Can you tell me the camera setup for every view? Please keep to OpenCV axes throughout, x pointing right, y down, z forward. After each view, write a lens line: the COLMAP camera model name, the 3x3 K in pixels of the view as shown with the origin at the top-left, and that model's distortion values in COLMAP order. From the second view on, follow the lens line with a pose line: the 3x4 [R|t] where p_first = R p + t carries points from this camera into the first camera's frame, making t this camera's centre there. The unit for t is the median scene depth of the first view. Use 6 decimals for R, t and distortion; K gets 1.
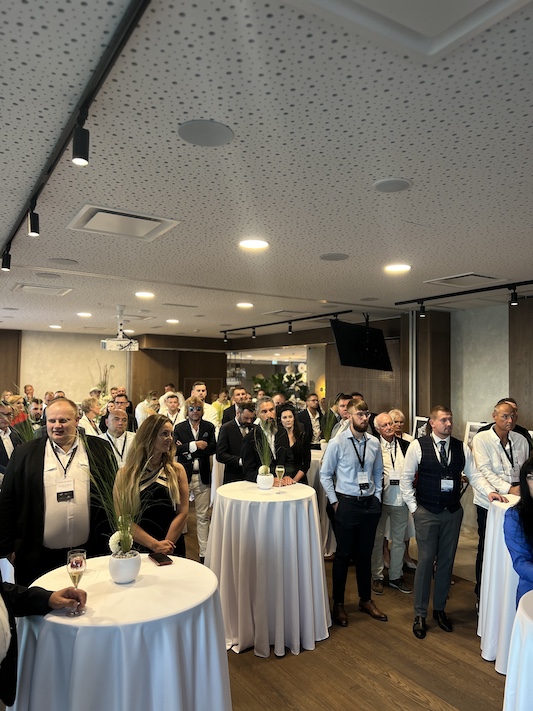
lens RADIAL K [[529.4, 0, 266.5], [0, 529.4, 355.5], [0, 0, 1]] dist [0.054801, 0.000105]
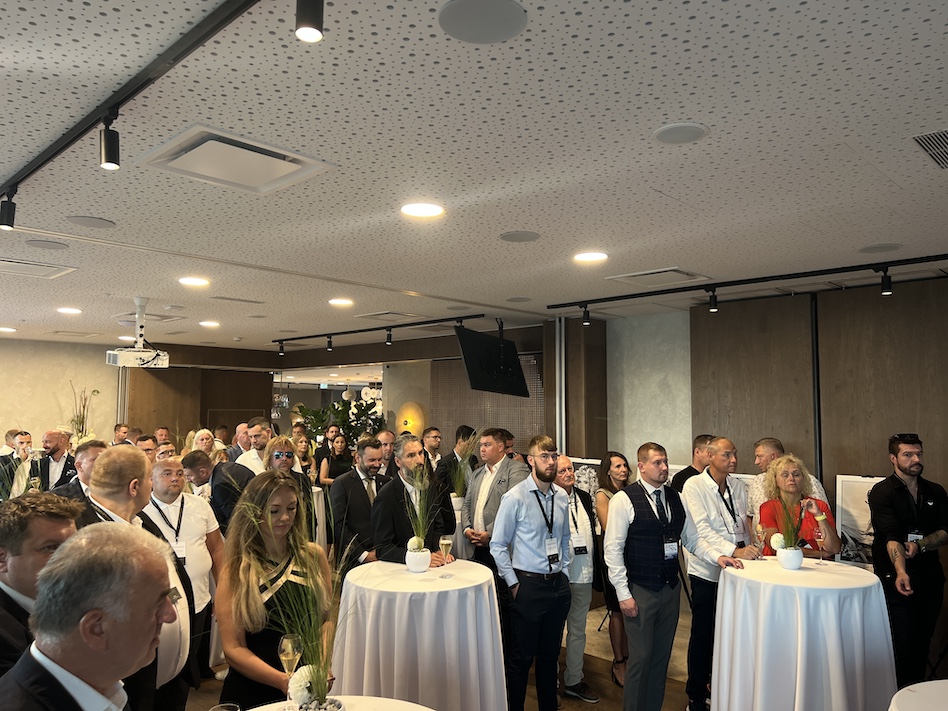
lens RADIAL K [[711.5, 0, 474.0], [0, 711.5, 355.5], [0, 0, 1]] dist [0.047925, -0.003031]
pose [[0.970466, 0.010538, 0.241007, -0.147480], [-0.003244, 0.999525, -0.030641, 0.003411], [-0.241215, 0.028954, 0.970040, 0.086707]]
